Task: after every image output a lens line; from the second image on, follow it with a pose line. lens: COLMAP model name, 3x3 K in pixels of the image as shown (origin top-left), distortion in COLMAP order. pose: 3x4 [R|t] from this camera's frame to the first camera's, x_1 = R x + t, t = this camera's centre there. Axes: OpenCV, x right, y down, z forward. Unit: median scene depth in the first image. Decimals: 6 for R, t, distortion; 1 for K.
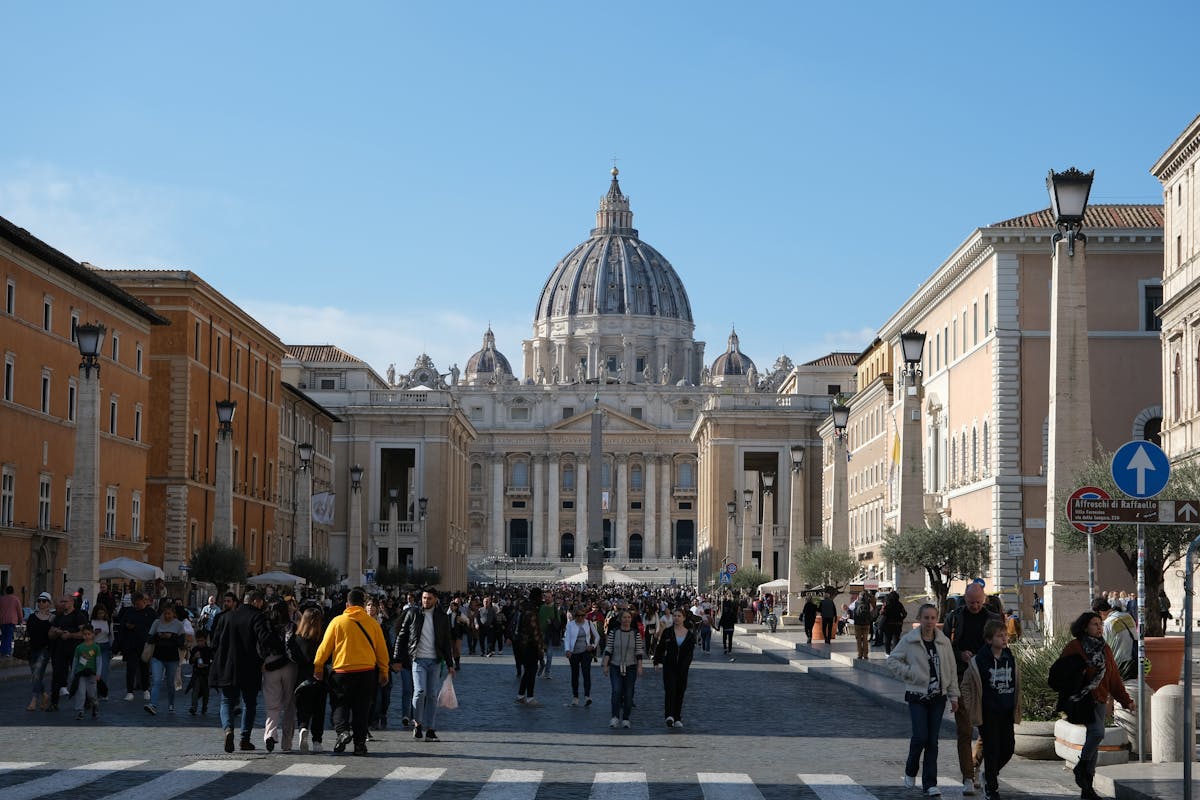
lens RADIAL K [[2169.3, 0, 600.4], [0, 2169.3, 439.5], [0, 0, 1]] dist [0.125367, 0.024616]
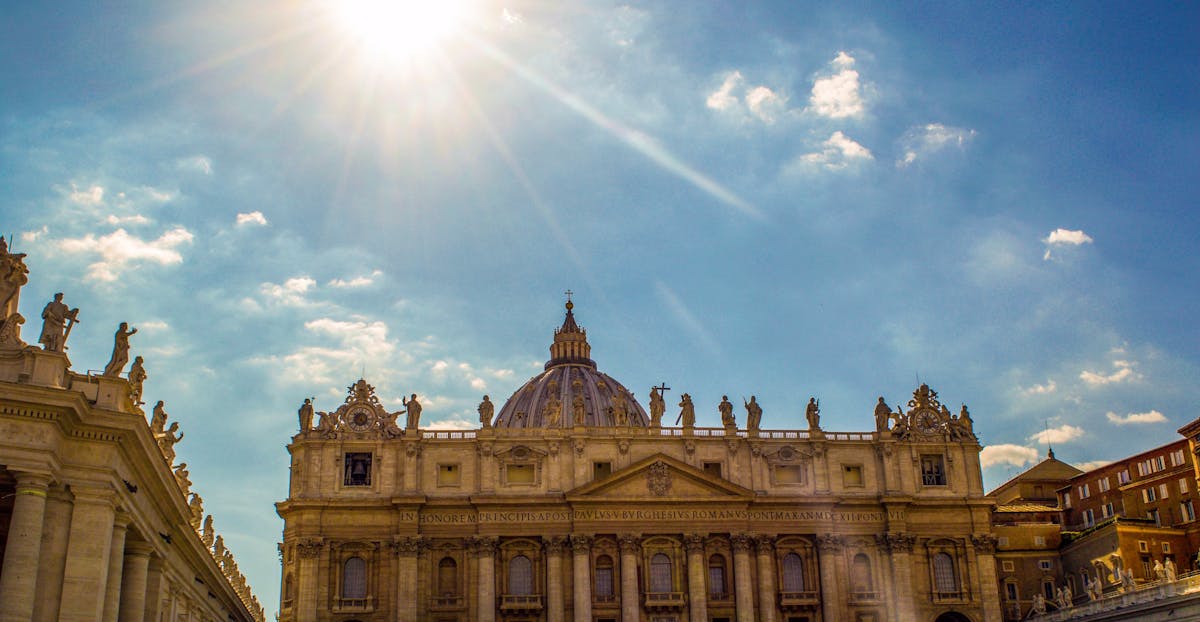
lens RADIAL K [[1182.6, 0, 603.5], [0, 1182.6, 357.1], [0, 0, 1]] dist [-0.072438, 0.007376]
pose [[0.990654, 0.011757, 0.135895, -0.059627], [0.027036, 0.959588, -0.280106, 0.049693], [-0.133696, 0.281162, 0.950302, 0.678342]]
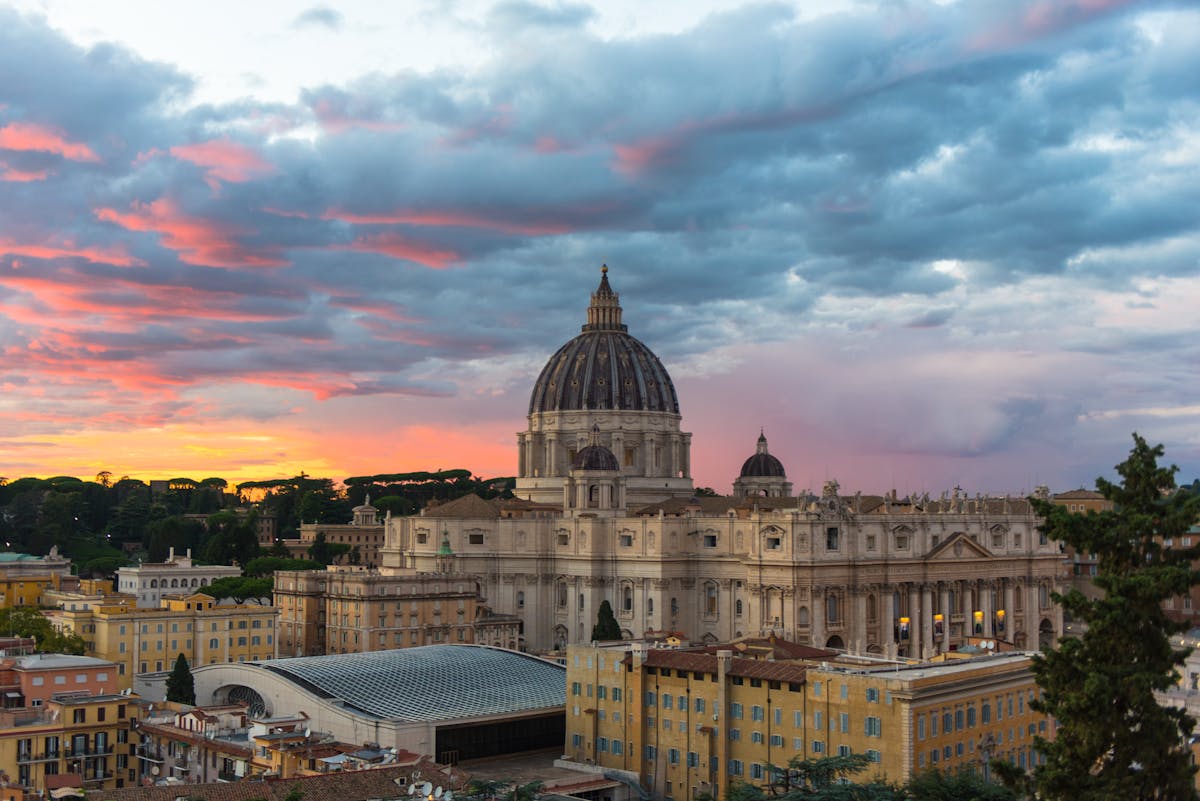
lens RADIAL K [[2169.3, 0, 600.4], [0, 2169.3, 440.0], [0, 0, 1]] dist [0.125367, 0.024616]
pose [[0.682689, 0.014509, 0.730565, -0.844899], [-0.041959, 0.998932, 0.019370, -0.071415], [-0.729503, -0.043877, 0.682568, 0.436057]]
